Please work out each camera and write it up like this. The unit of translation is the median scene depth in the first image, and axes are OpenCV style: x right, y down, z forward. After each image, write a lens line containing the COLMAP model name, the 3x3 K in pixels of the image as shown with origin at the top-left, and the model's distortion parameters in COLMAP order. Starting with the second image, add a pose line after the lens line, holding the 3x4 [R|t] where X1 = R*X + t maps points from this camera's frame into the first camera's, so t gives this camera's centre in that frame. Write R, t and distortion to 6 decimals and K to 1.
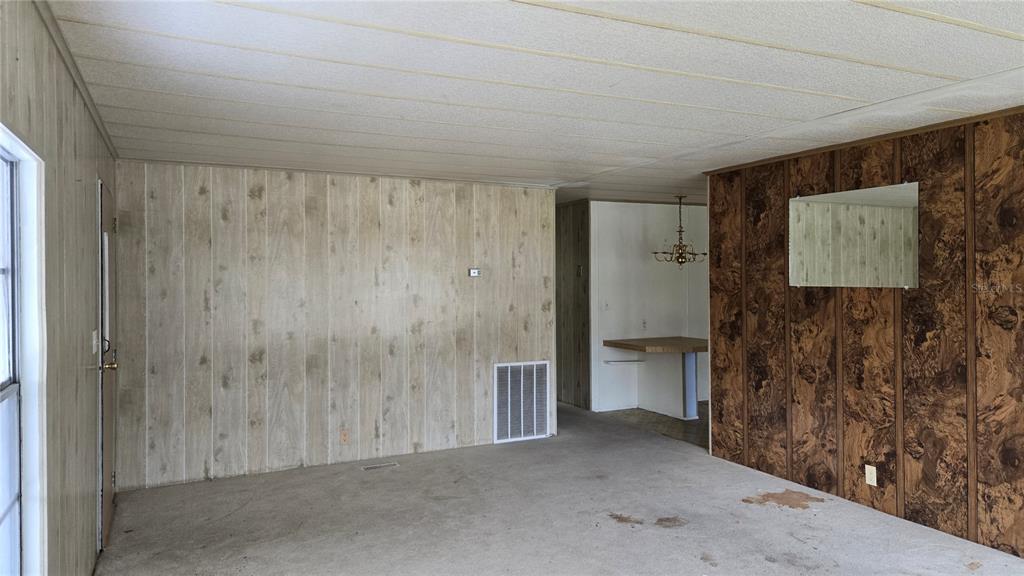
lens RADIAL K [[691.2, 0, 506.5], [0, 691.2, 271.1], [0, 0, 1]] dist [0.061037, -0.042718]
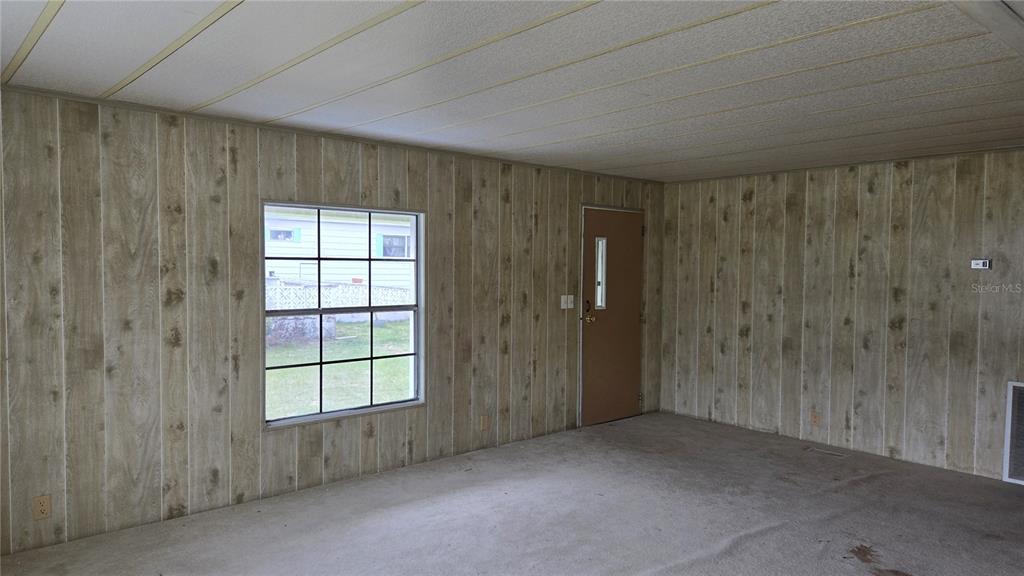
lens RADIAL K [[691.2, 0, 510.7], [0, 691.2, 292.2], [0, 0, 1]] dist [0.061037, -0.042718]
pose [[0.263607, 0.044365, -0.963609, 0.669226], [-0.004657, 0.998989, 0.044720, 0.000819], [0.964619, -0.007301, 0.263547, 0.278082]]
